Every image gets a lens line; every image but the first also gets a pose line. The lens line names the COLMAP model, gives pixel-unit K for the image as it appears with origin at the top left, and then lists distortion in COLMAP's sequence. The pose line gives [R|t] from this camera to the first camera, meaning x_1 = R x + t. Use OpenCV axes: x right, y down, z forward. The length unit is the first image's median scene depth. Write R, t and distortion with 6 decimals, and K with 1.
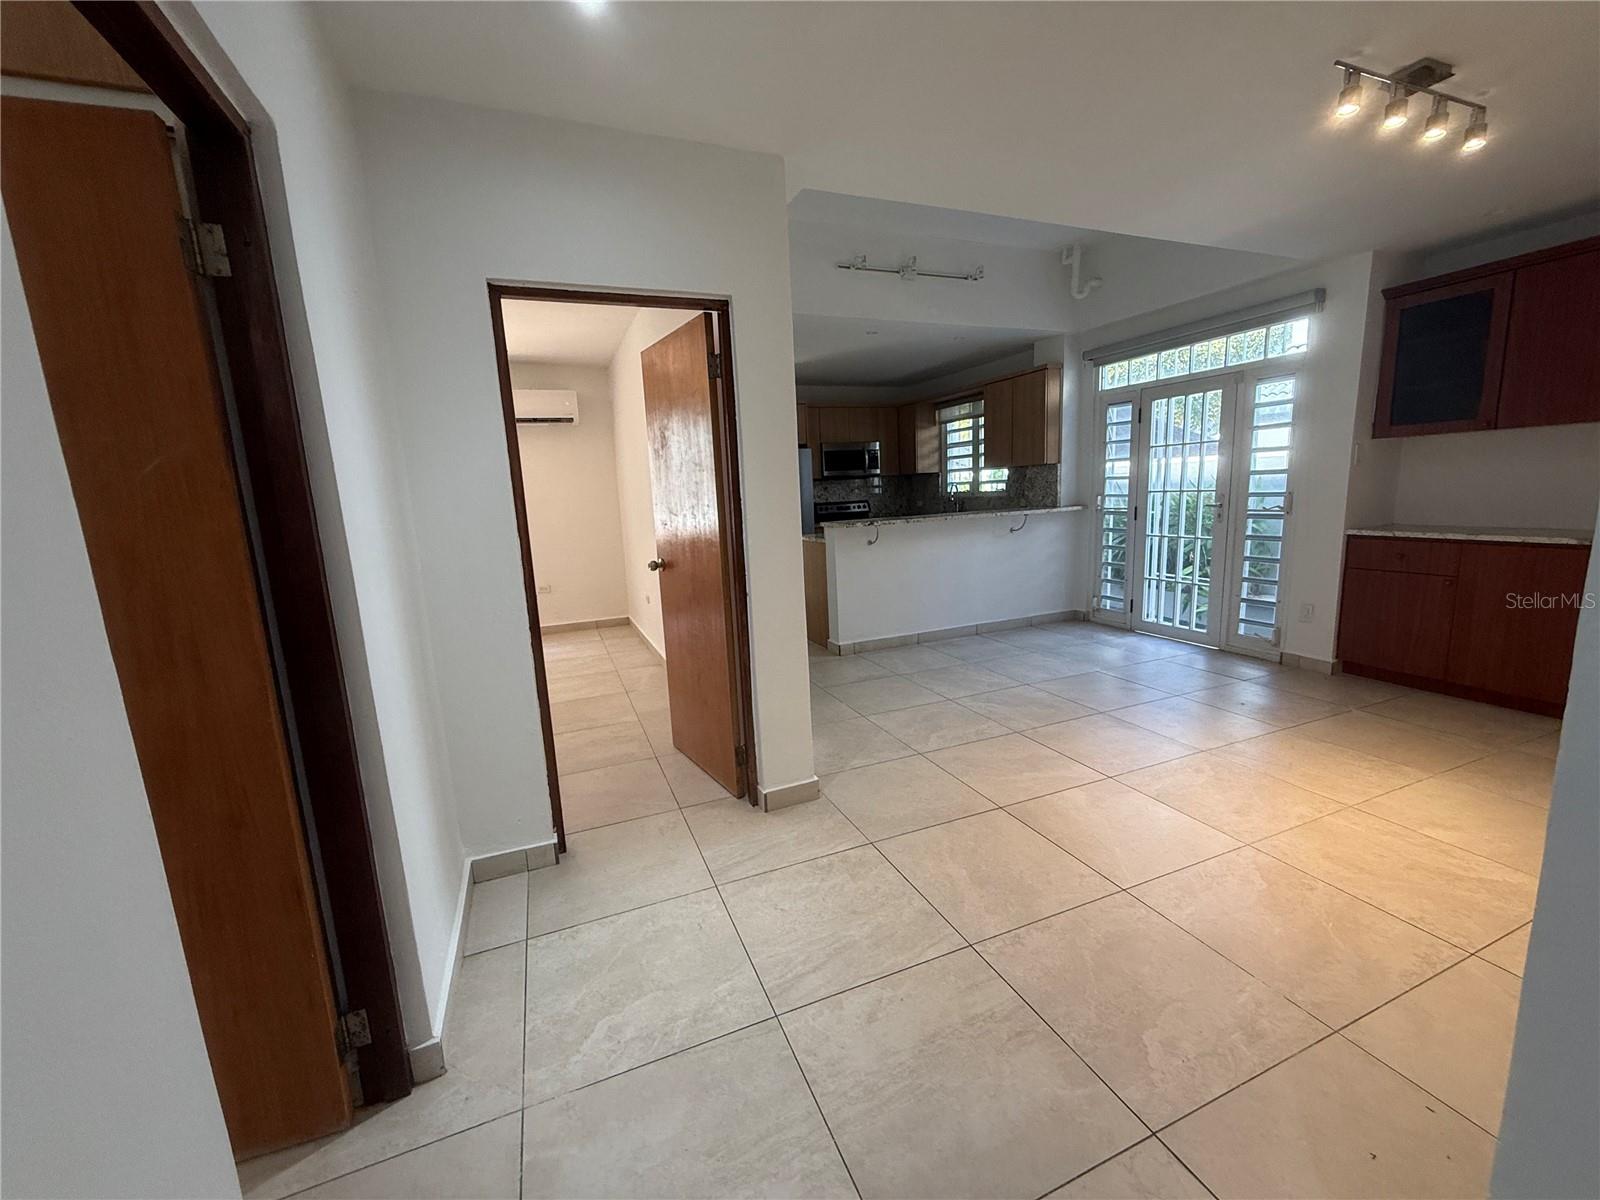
lens RADIAL K [[638.2, 0, 797.7], [0, 638.2, 599.0], [0, 0, 1]] dist [-0.001663, 0.000639]
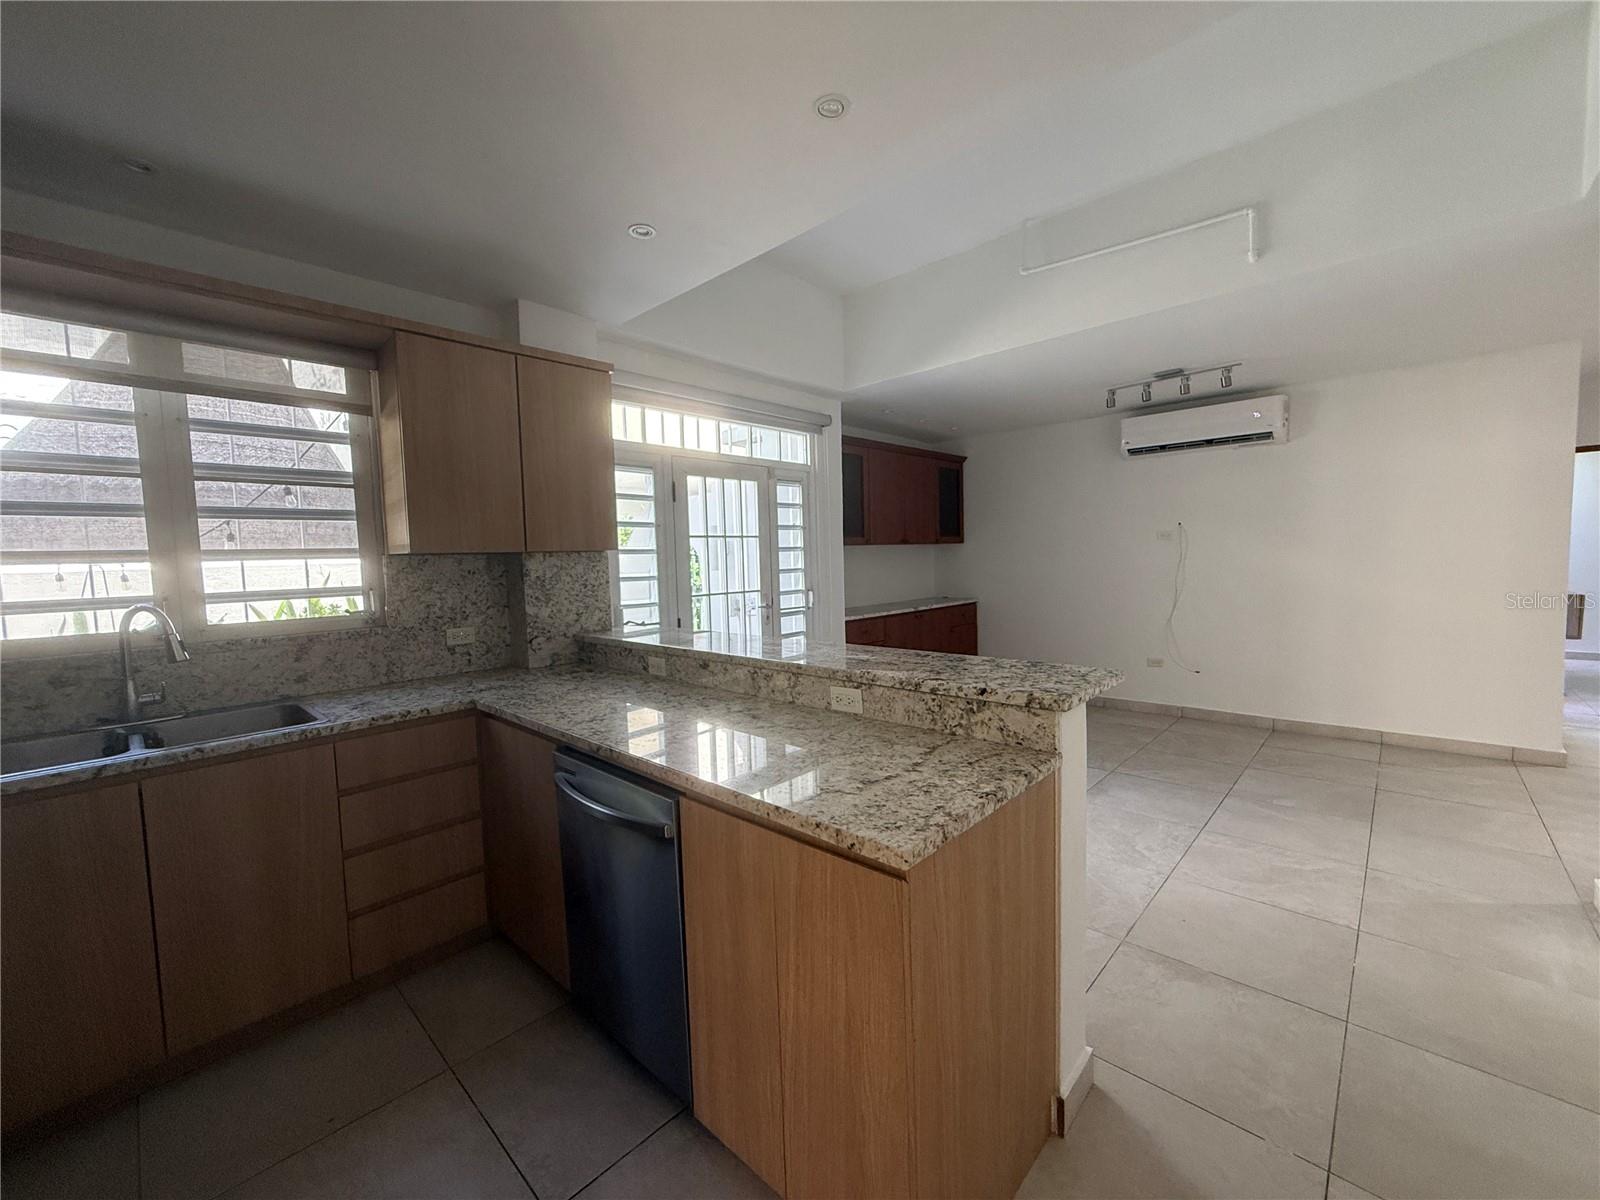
lens RADIAL K [[638.2, 0, 797.7], [0, 638.2, 599.0], [0, 0, 1]] dist [-0.001663, 0.000639]
pose [[-0.411120, -0.001930, 0.911579, -0.162291], [0.201196, 0.975145, 0.092804, -0.203629], [-0.889101, 0.221560, -0.400513, 1.156742]]
